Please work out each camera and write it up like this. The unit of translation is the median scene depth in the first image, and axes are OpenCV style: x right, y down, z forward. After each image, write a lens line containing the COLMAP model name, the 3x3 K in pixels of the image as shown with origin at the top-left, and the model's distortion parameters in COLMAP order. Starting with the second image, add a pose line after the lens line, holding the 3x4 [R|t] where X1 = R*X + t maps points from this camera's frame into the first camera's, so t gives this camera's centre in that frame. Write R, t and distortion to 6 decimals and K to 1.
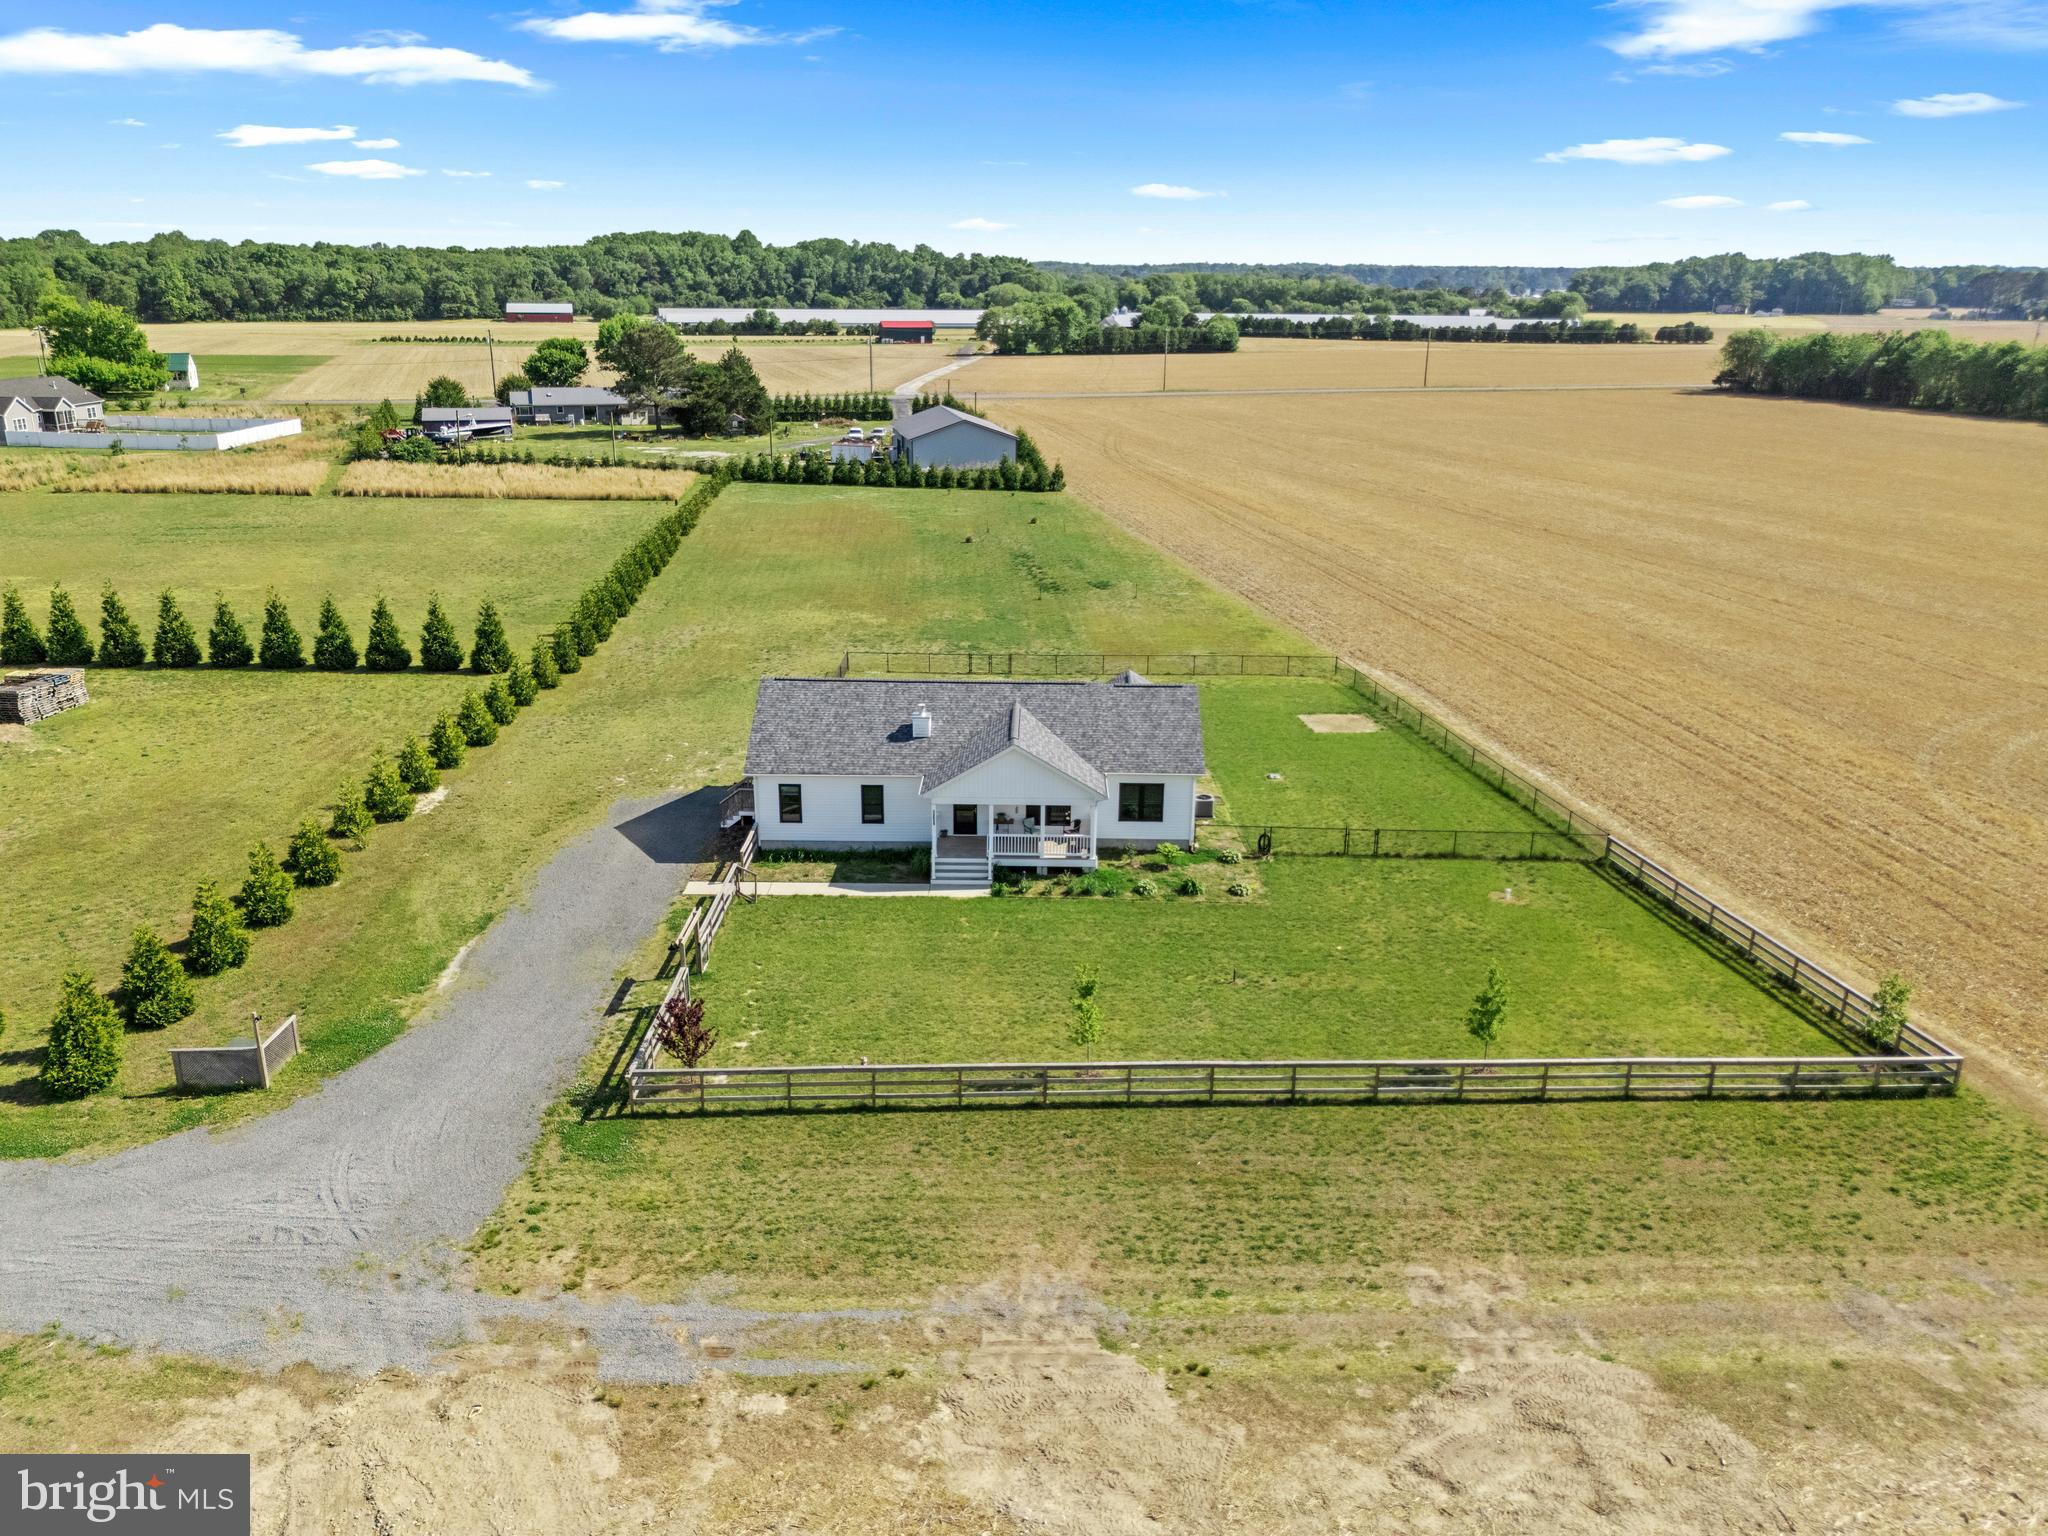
lens RADIAL K [[1504.7, 0, 1022.2], [0, 1504.7, 775.4], [0, 0, 1]] dist [0.071348, -0.070010]
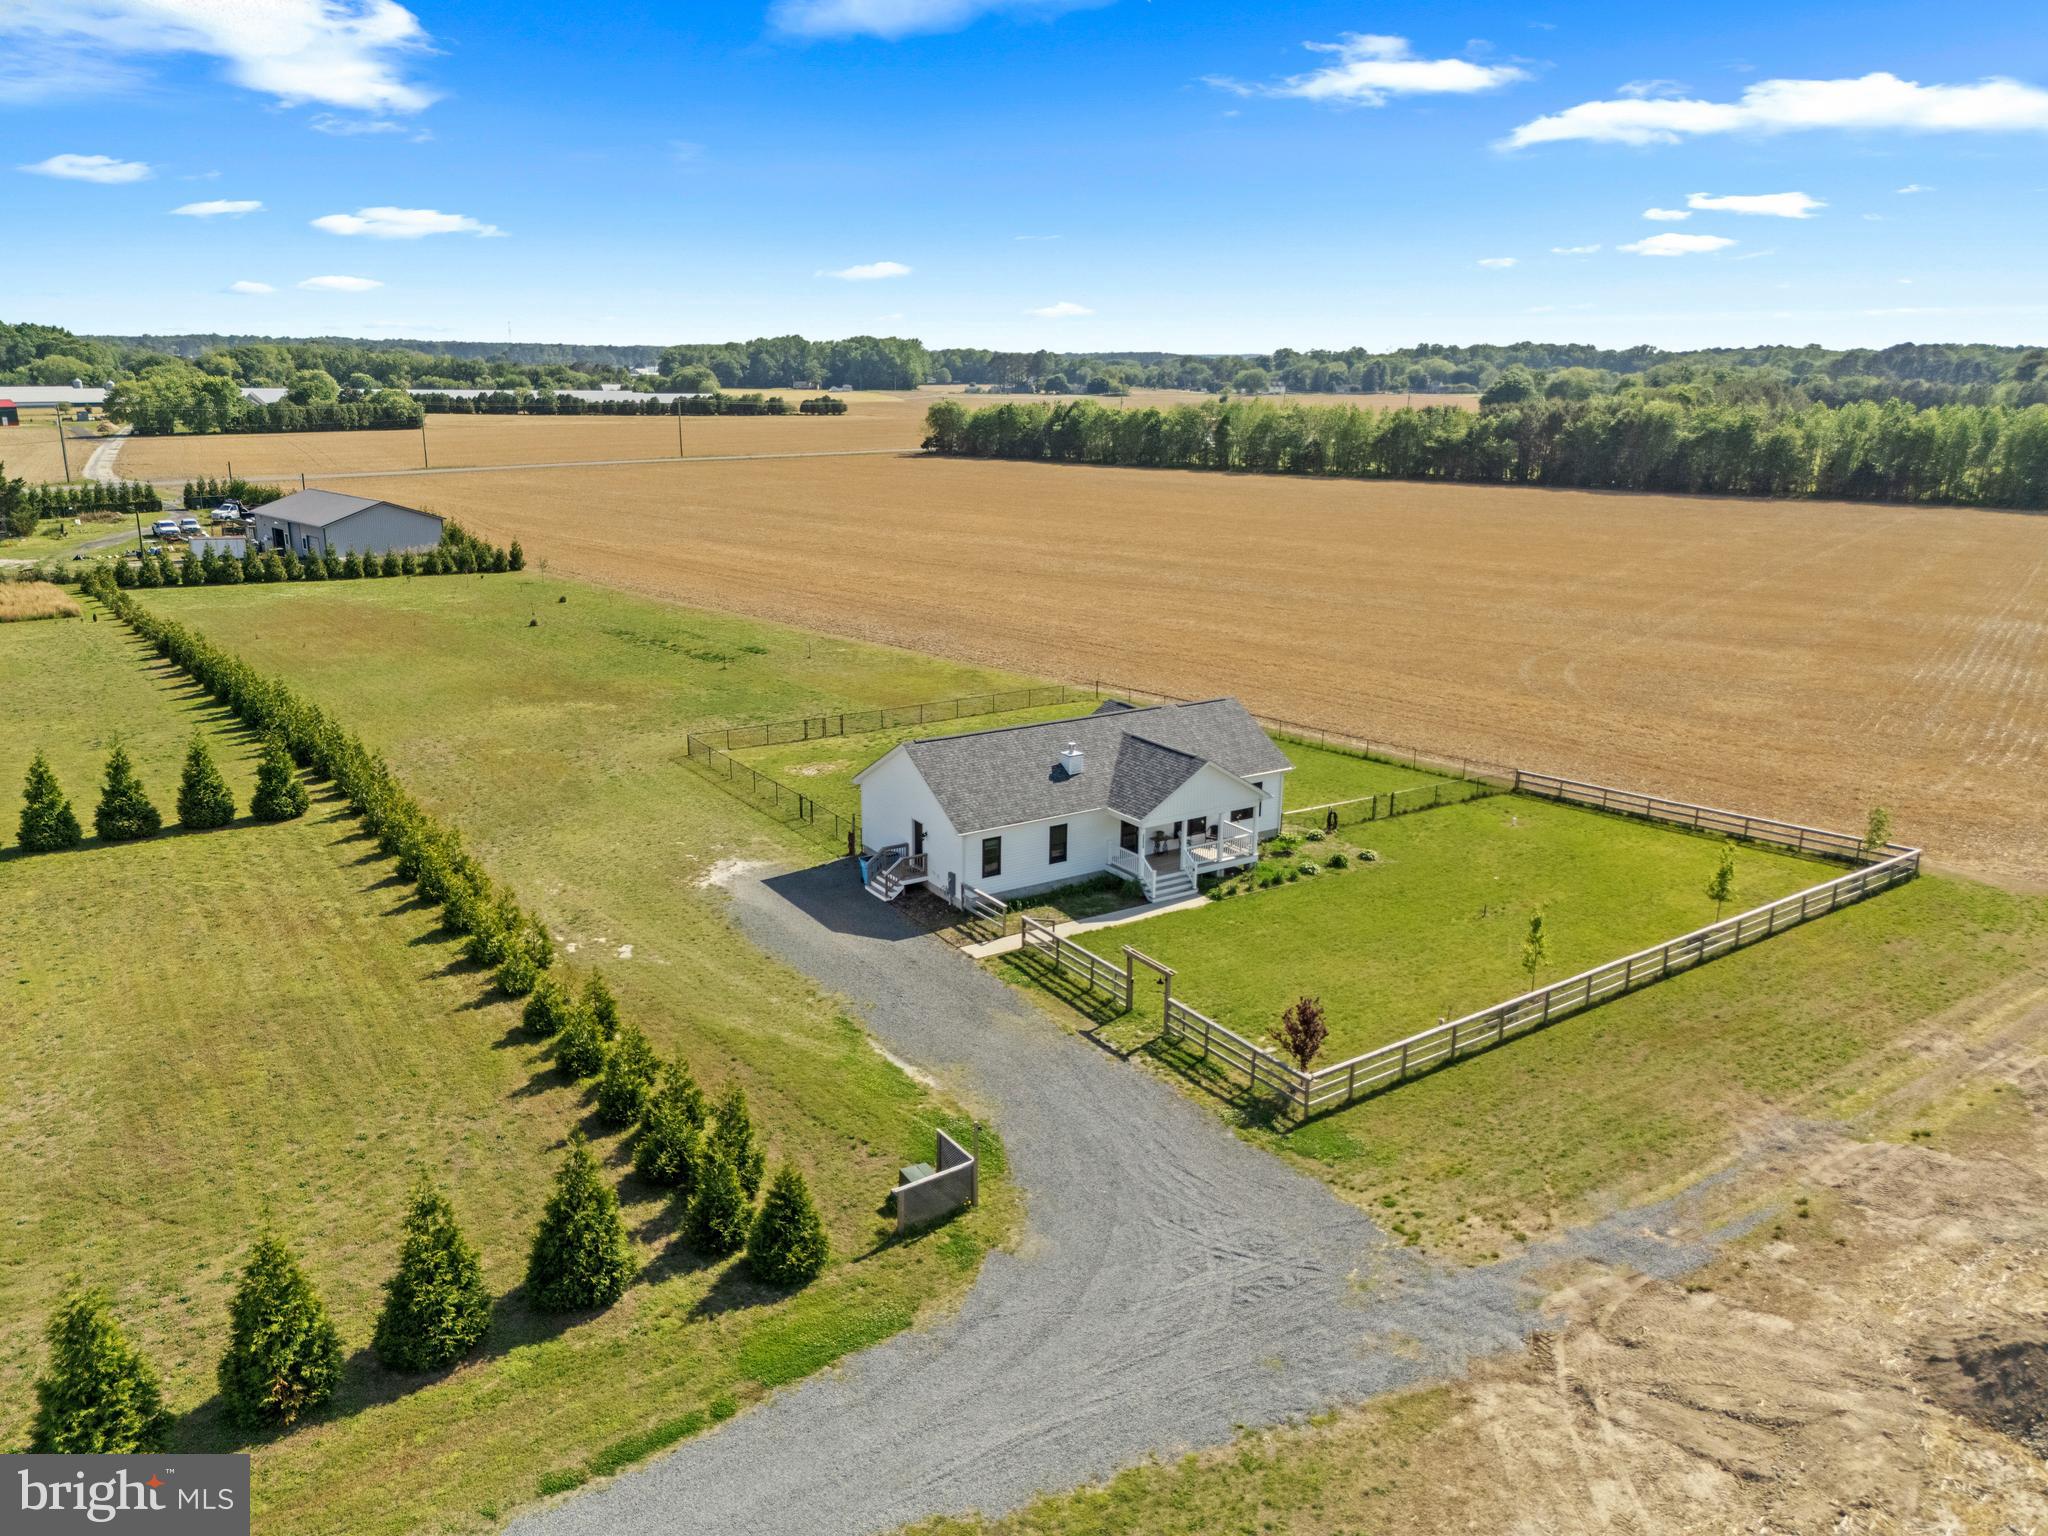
lens RADIAL K [[1504.7, 0, 1022.2], [0, 1504.7, 775.4], [0, 0, 1]] dist [0.071348, -0.070010]
pose [[0.828969, -0.150042, 0.538793, -0.189487], [0.174870, 0.984578, 0.005135, -0.010421], [-0.531255, 0.089962, 0.842422, 0.038853]]
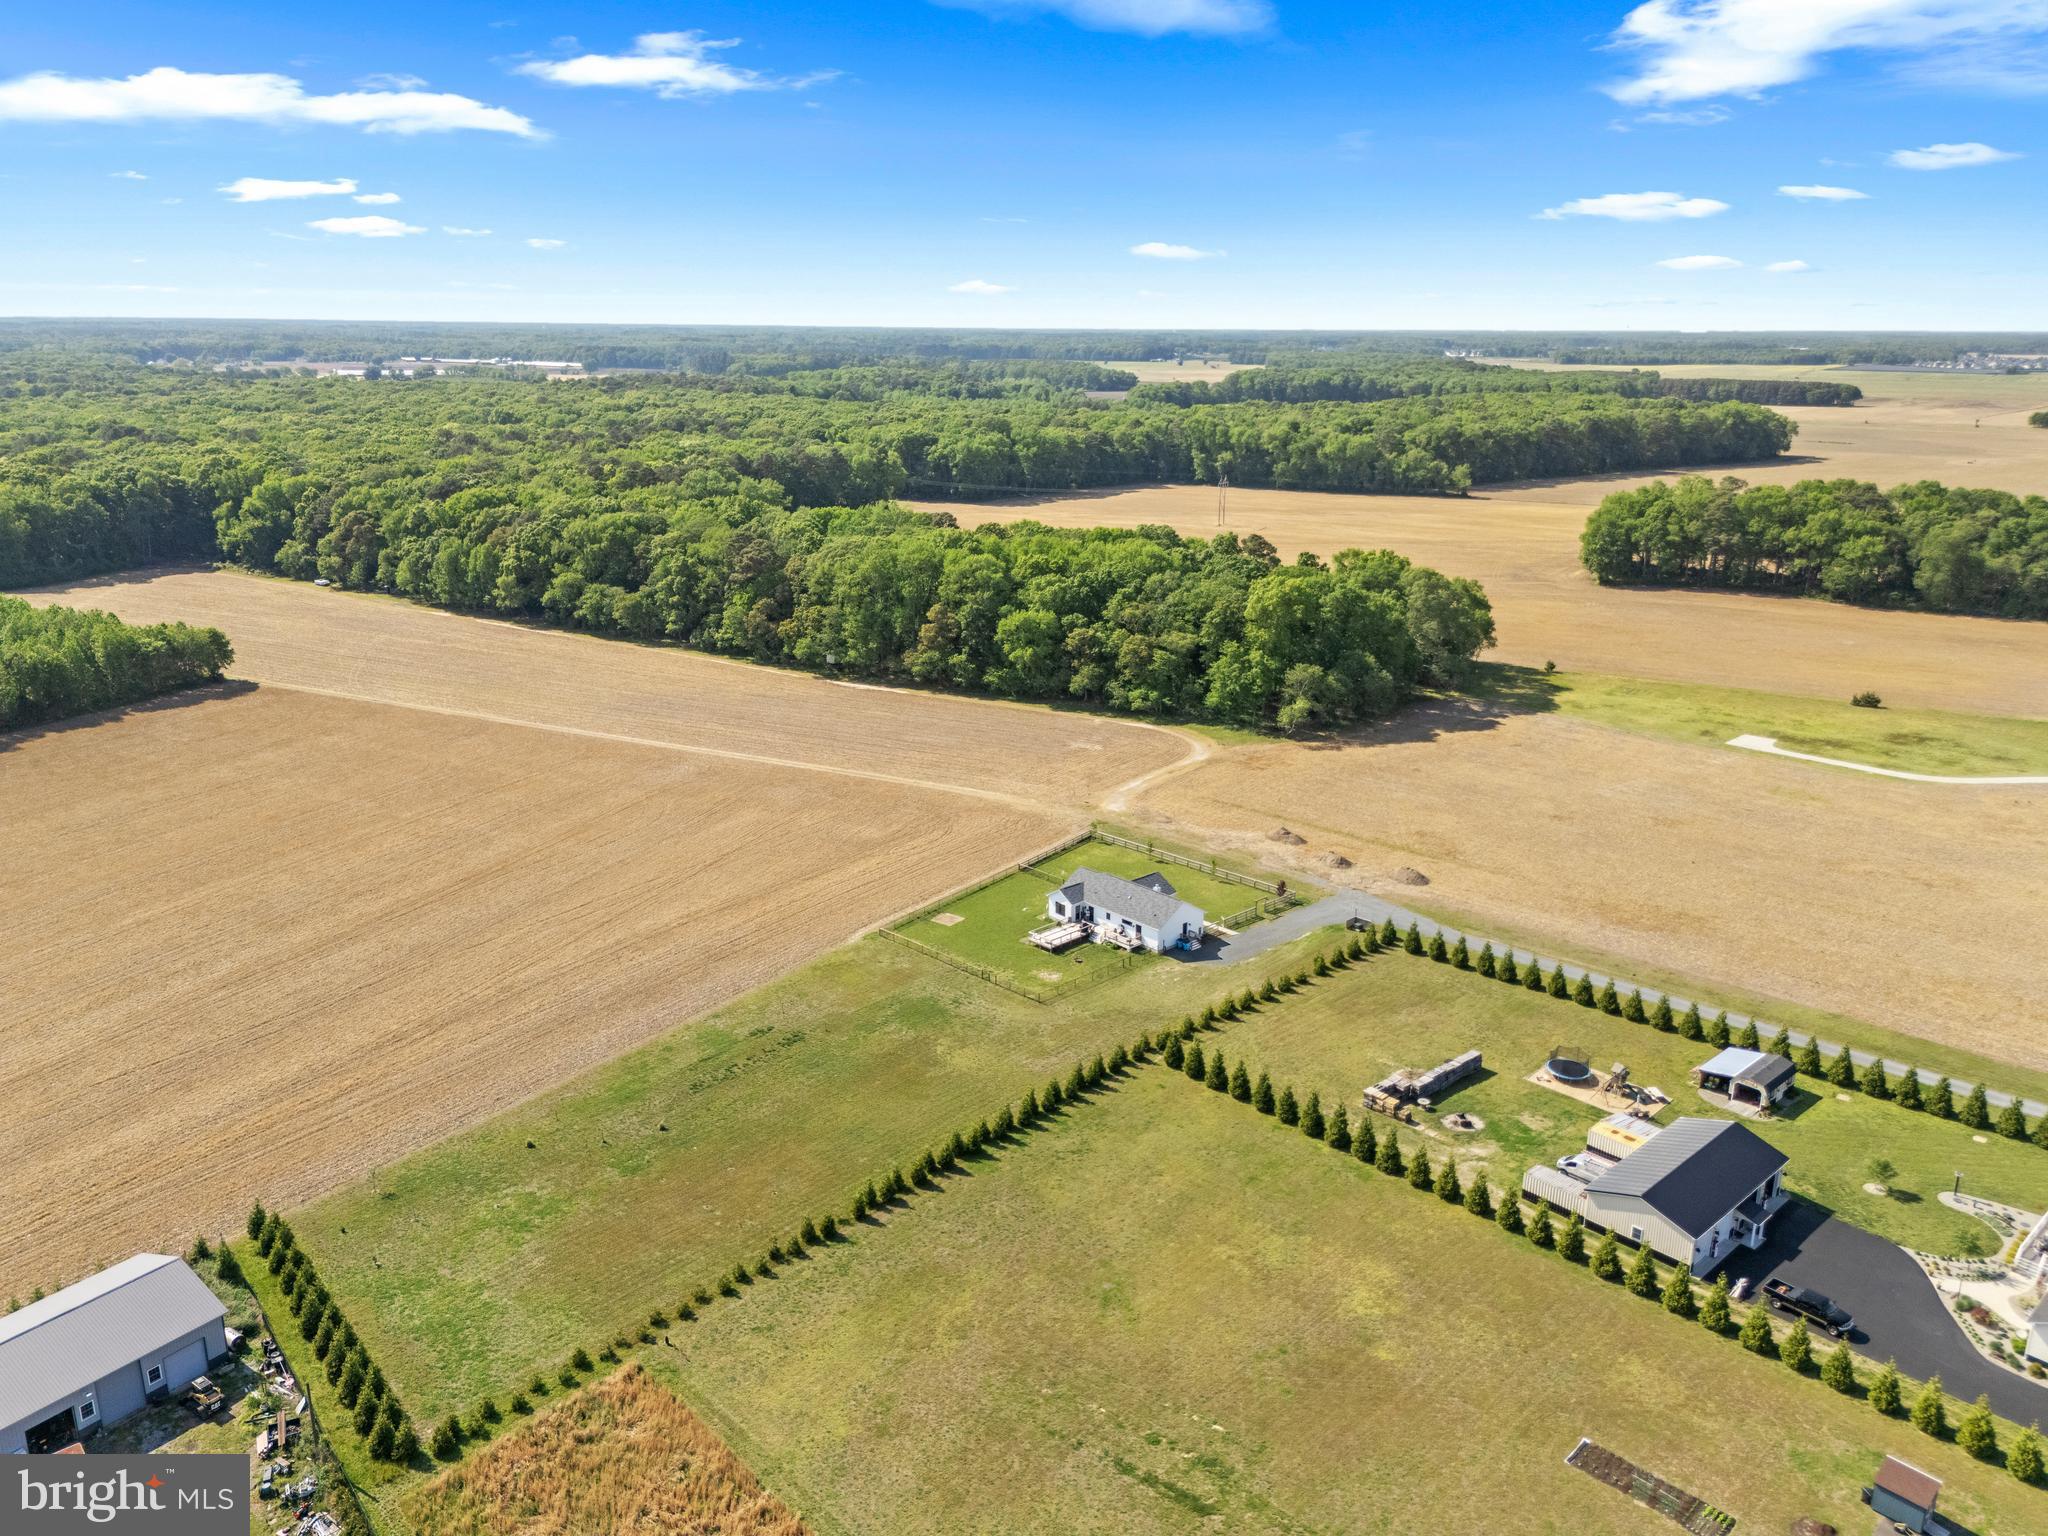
lens RADIAL K [[1499.7, 0, 1024.8], [0, 1499.7, 780.2], [0, 0, 1]] dist [0.090577, -0.105356]
pose [[-0.692189, -0.222405, 0.686593, -0.584336], [0.216080, 0.843831, 0.491180, -0.540922], [-0.688610, 0.488349, -0.536034, 0.806426]]
